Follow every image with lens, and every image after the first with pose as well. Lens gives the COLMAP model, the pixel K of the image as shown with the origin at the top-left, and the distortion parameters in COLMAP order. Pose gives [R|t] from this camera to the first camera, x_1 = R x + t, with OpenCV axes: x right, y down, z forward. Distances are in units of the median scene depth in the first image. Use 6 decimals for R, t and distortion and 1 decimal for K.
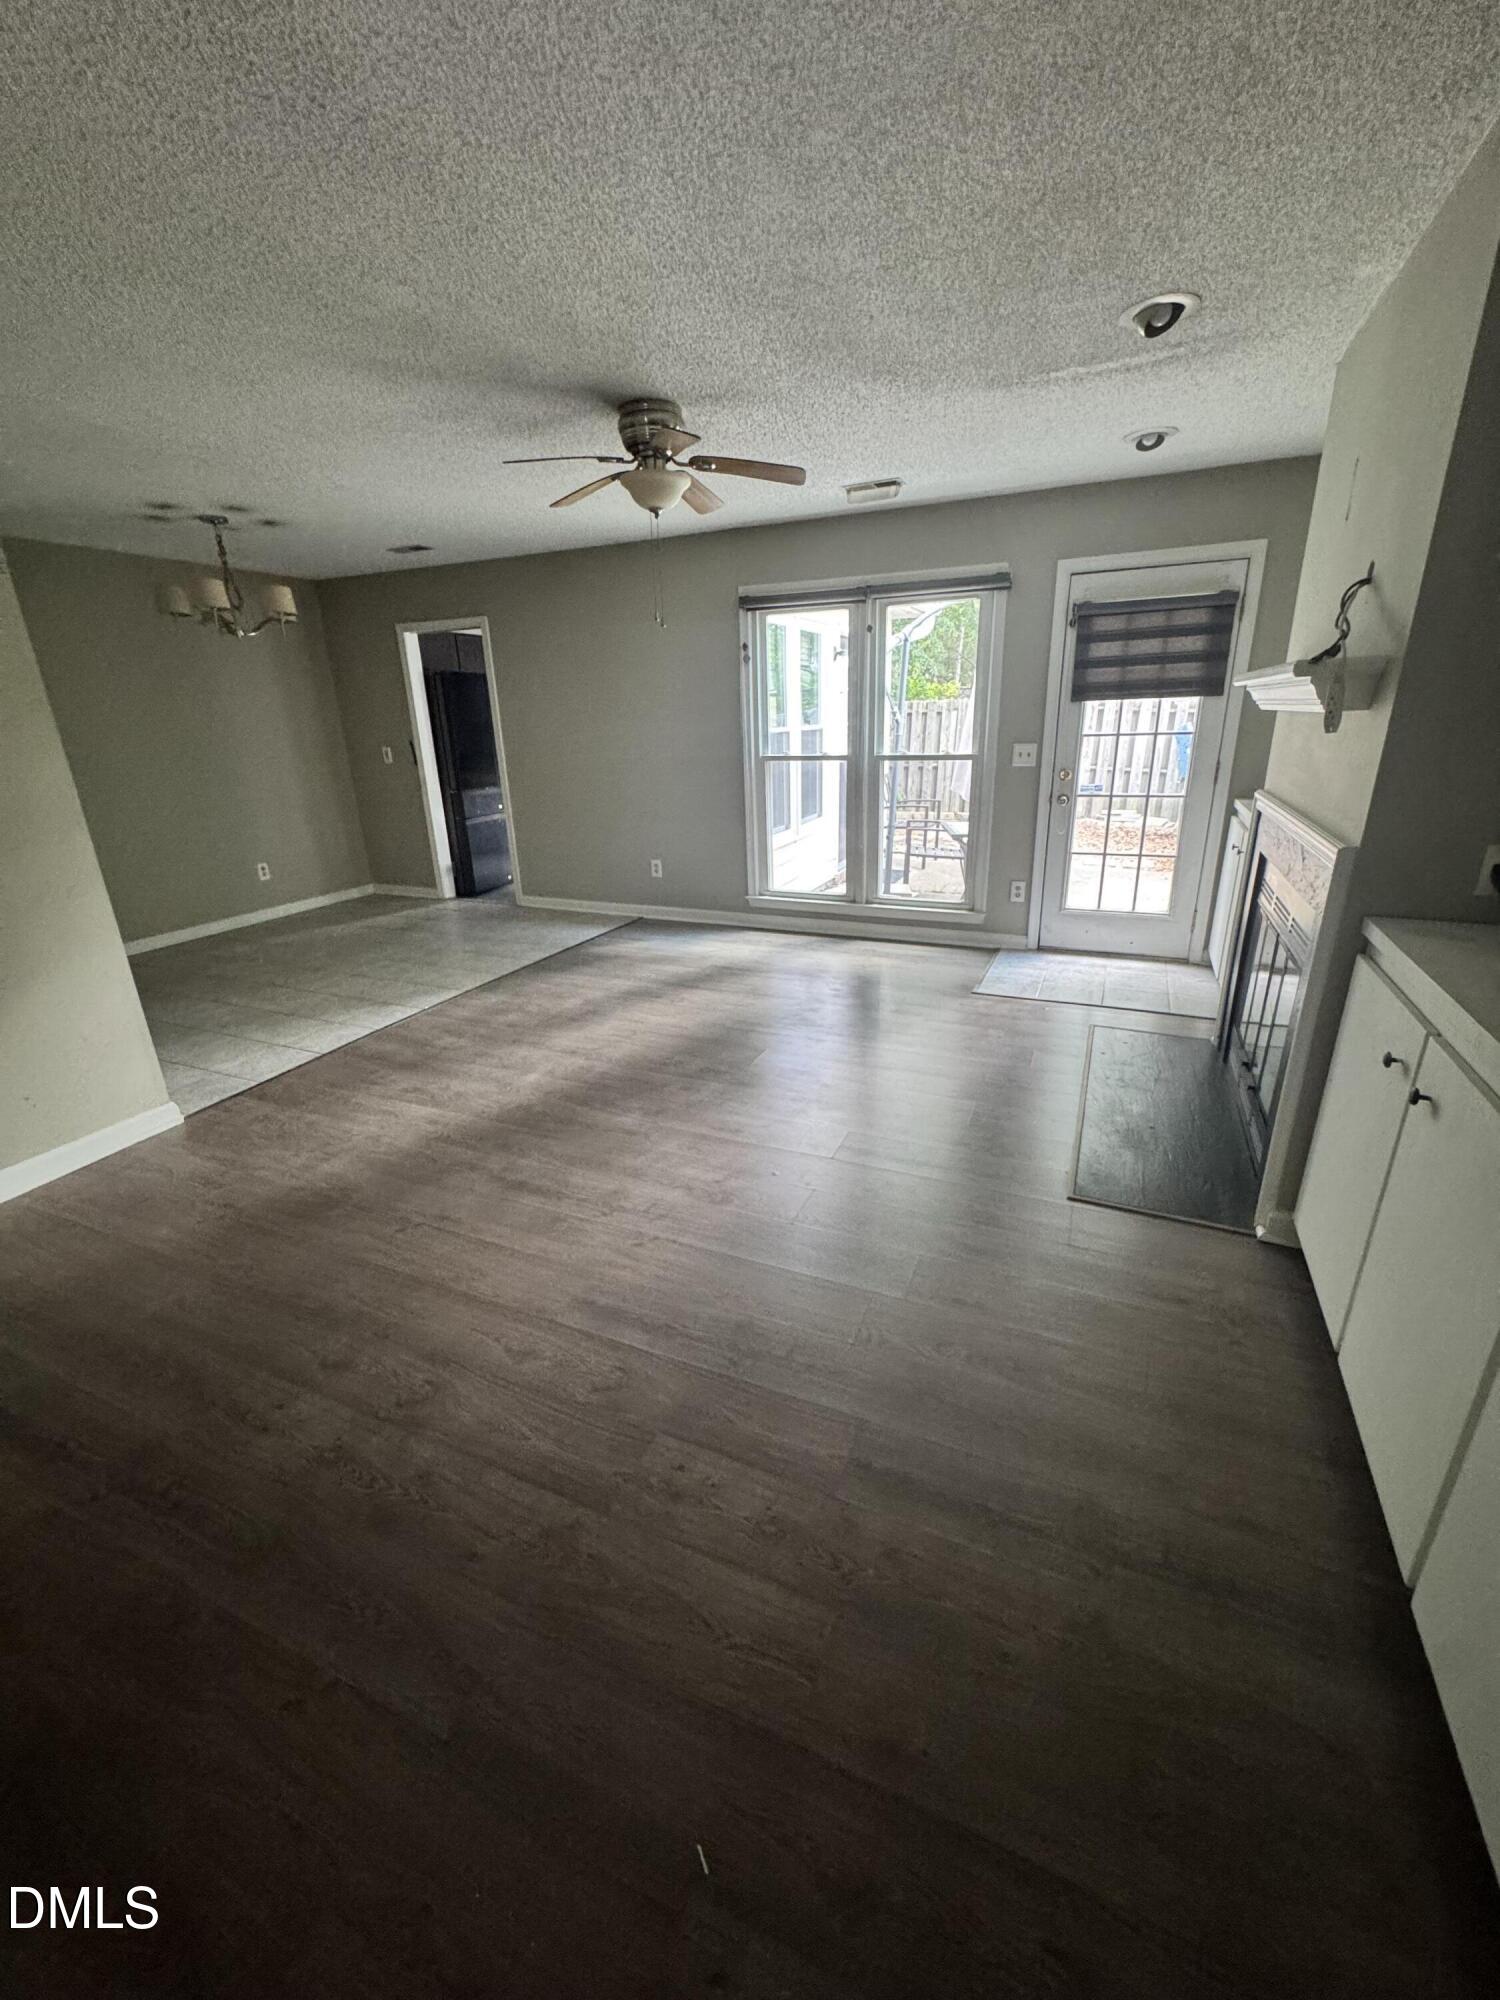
lens RADIAL K [[799.8, 0, 751.3], [0, 799.8, 1000.7], [0, 0, 1]] dist [-0.001659, -0.000118]
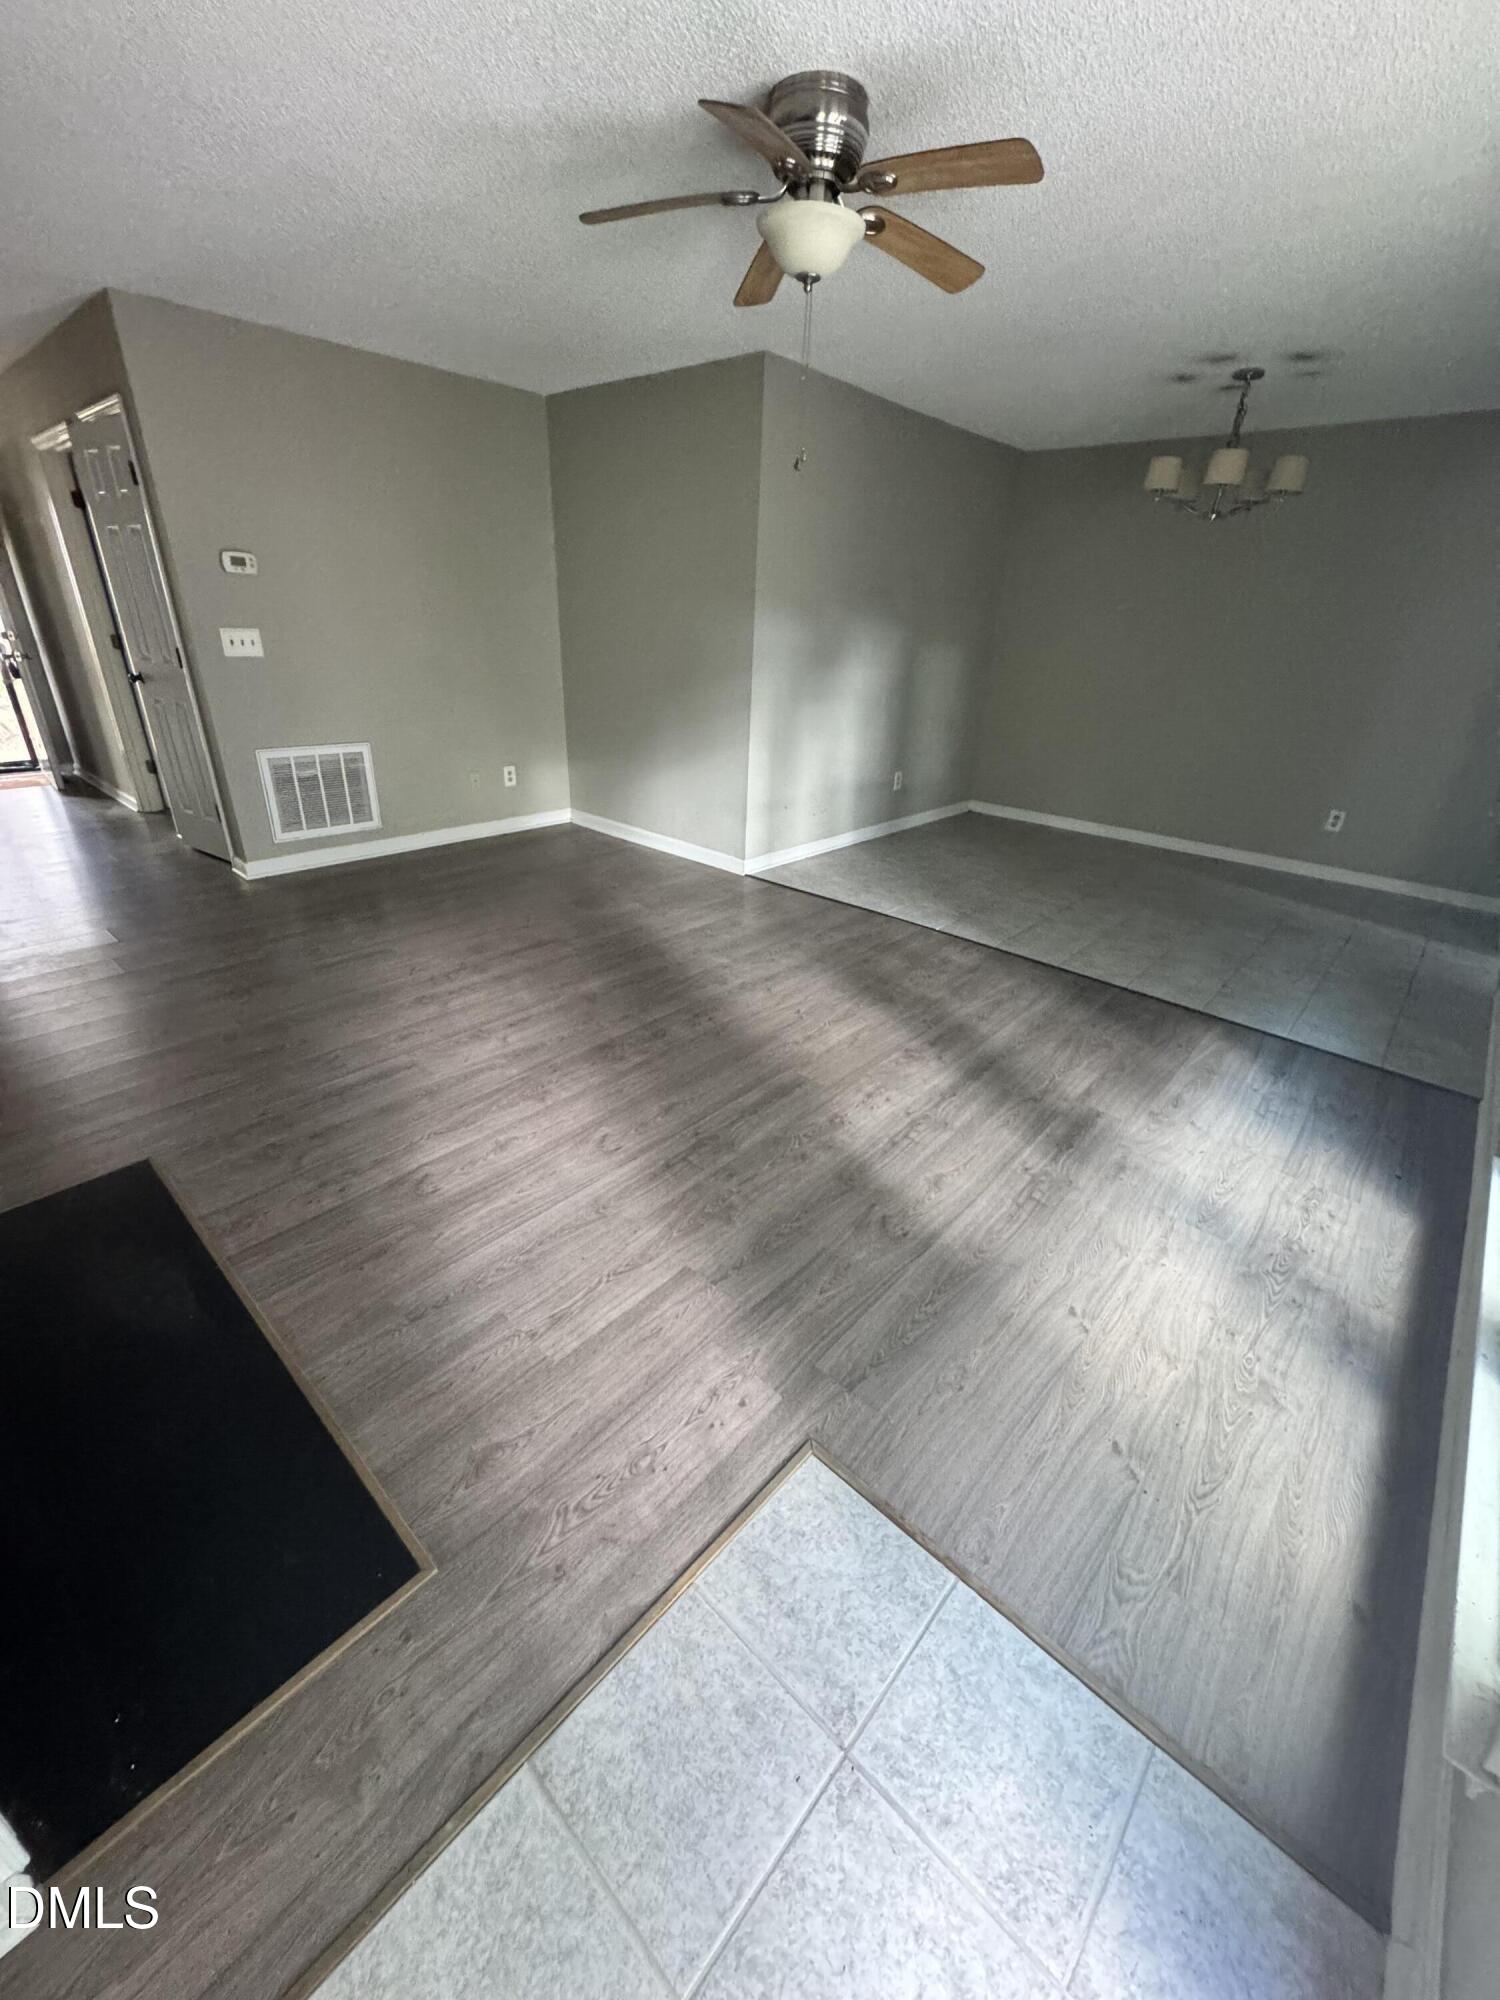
lens RADIAL K [[799.8, 0, 747.9], [0, 799.8, 997.1], [0, 0, 1]] dist [-0.001659, -0.000118]
pose [[-0.313111, 0.424212, -0.849709, 0.496300], [-0.350480, 0.779933, 0.518525, -0.334440], [0.882681, 0.460162, -0.095528, 0.902244]]
